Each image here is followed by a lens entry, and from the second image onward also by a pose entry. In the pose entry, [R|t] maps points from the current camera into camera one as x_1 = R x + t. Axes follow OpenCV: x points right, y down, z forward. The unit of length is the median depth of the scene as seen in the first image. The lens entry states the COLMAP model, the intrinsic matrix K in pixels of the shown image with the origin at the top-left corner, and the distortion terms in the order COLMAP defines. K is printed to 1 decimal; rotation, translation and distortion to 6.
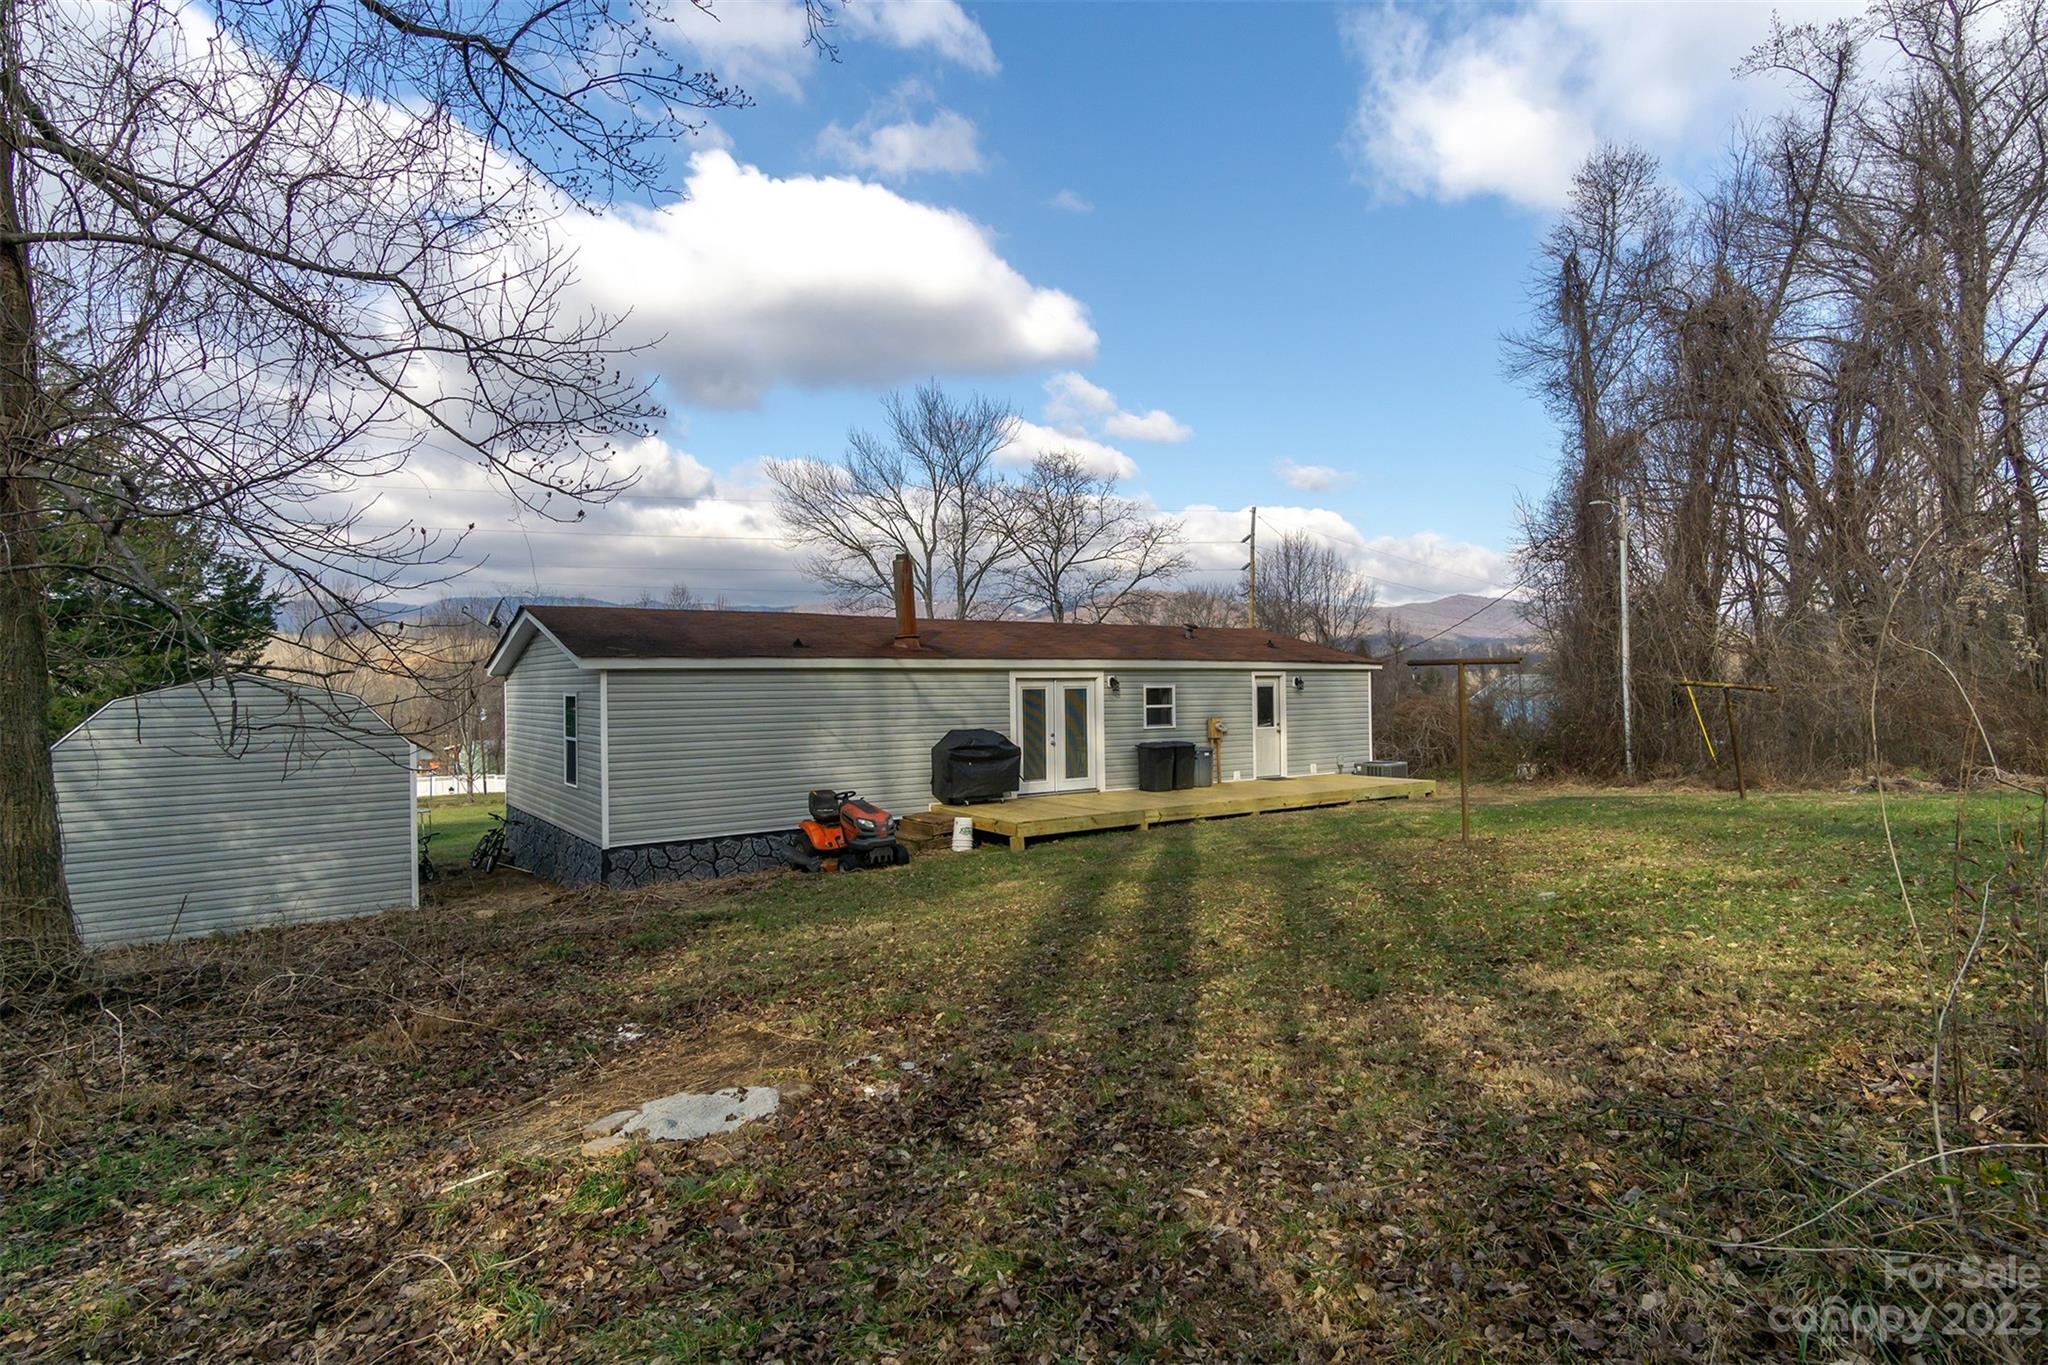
lens RADIAL K [[1048.7, 0, 1029.1], [0, 1048.7, 673.9], [0, 0, 1]] dist [0.001675, 0.000112]
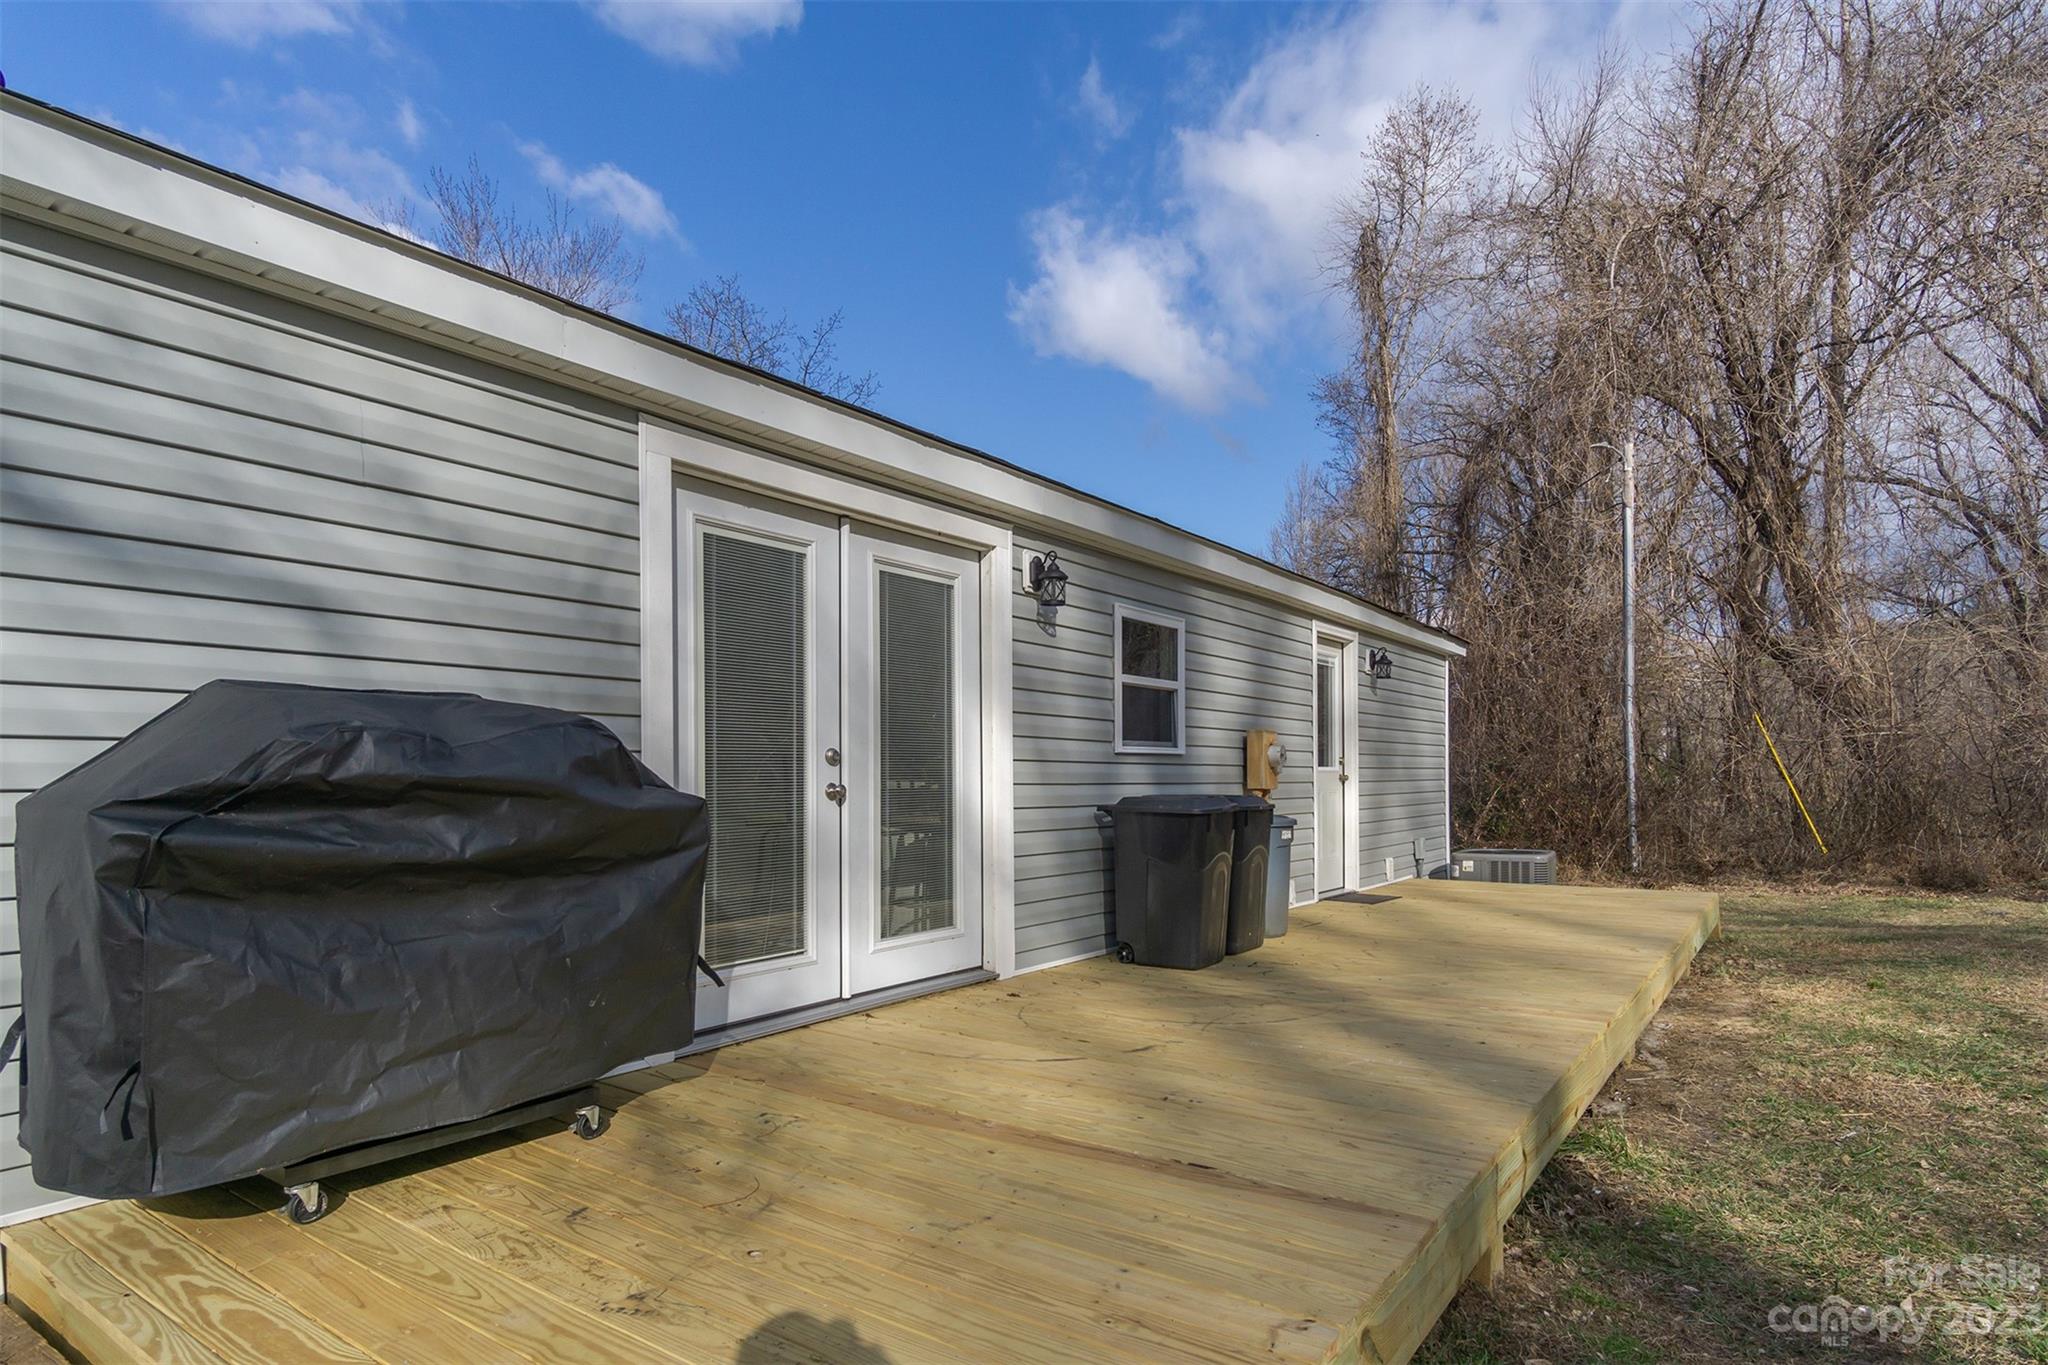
lens RADIAL K [[1100.1, 0, 1037.2], [0, 1100.1, 786.6], [0, 0, 1]] dist [0.003637, 0.004482]
pose [[0.943858, 0.004008, 0.330327, -0.014846], [-0.011026, 0.999752, 0.019373, 0.057319], [-0.330167, -0.021927, 0.943668, 0.725433]]
